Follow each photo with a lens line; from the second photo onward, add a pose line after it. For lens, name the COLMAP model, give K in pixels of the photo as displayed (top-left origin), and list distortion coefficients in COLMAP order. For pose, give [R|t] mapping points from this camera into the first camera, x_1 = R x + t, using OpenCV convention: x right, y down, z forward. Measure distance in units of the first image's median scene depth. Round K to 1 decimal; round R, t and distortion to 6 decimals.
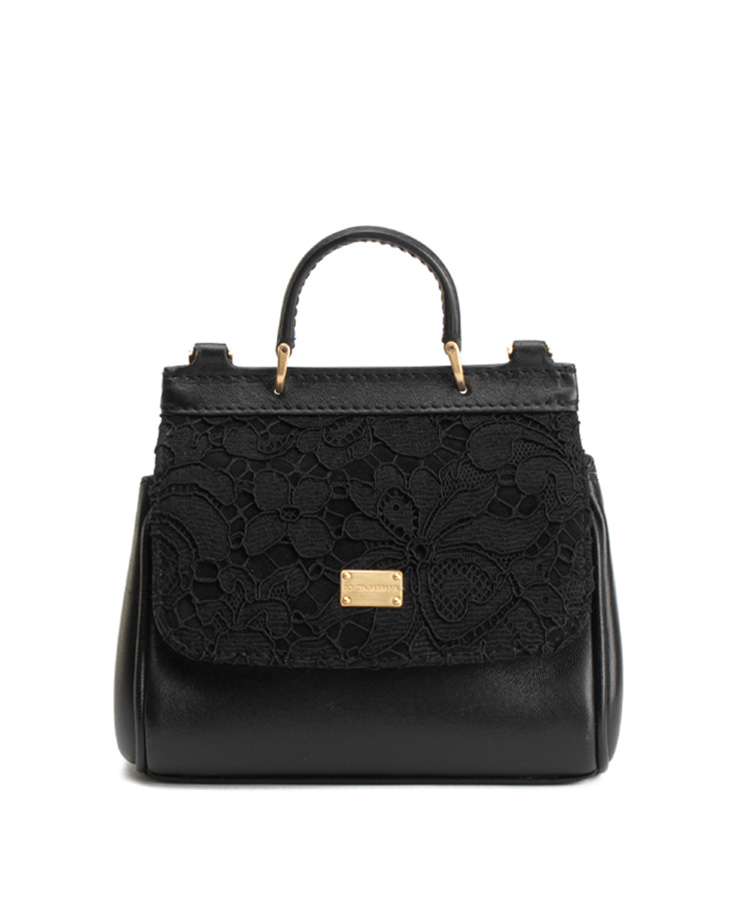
lens RADIAL K [[2290.3, 0, 372.0], [0, 2290.3, 453.0], [0, 0, 1]] dist [-0.076638, 0.384128]
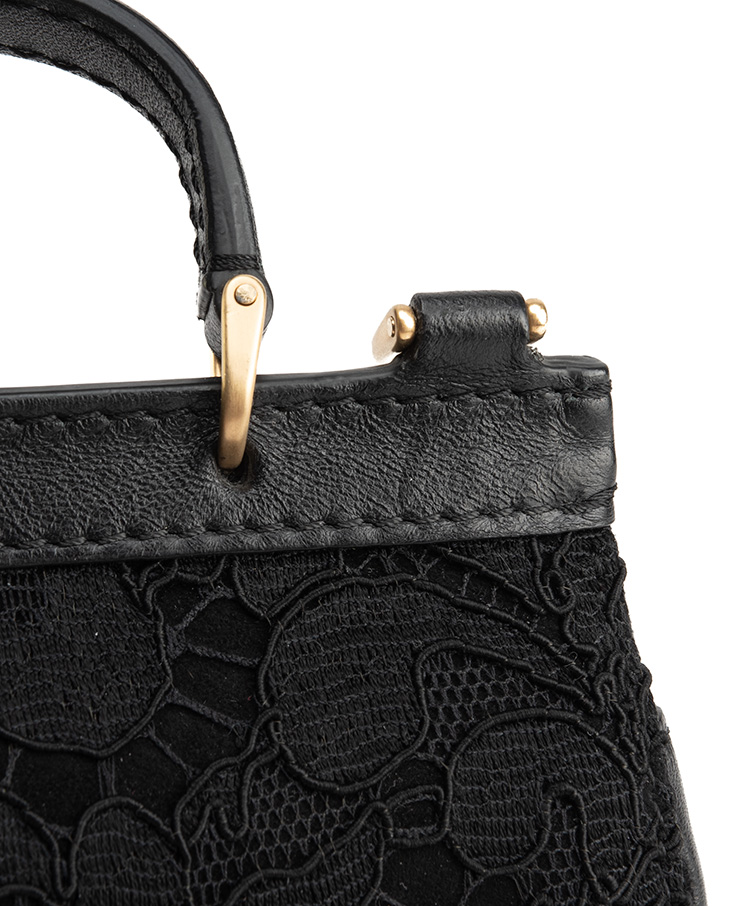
lens RADIAL K [[2309.3, 0, 343.2], [0, 2309.3, 452.4], [0, 0, 1]] dist [0.009384, 0.051881]
pose [[0.964373, -0.043067, 0.261018, -0.022000], [-0.026589, 0.965884, 0.257606, -0.105779], [-0.263207, -0.255368, 0.930327, 0.750212]]
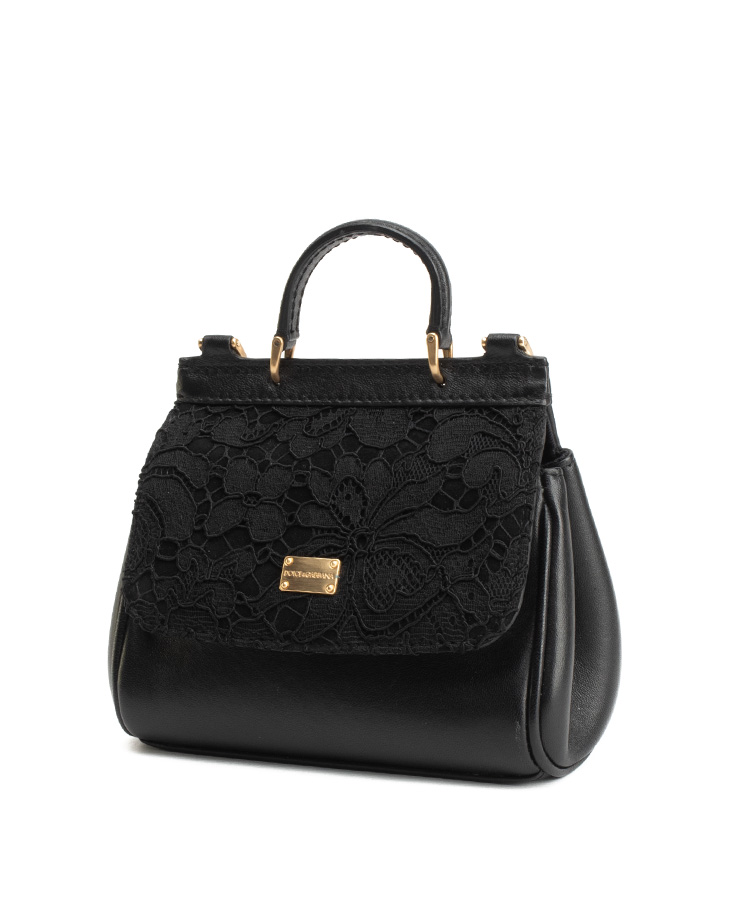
lens RADIAL K [[2290.3, 0, 372.0], [0, 2290.3, 453.0], [0, 0, 1]] dist [-0.076638, 0.384128]
pose [[0.912936, 0.026489, -0.407243, 0.429424], [-0.032063, 0.999462, -0.006868, 0.011071], [0.406842, 0.019327, 0.913294, 0.082347]]
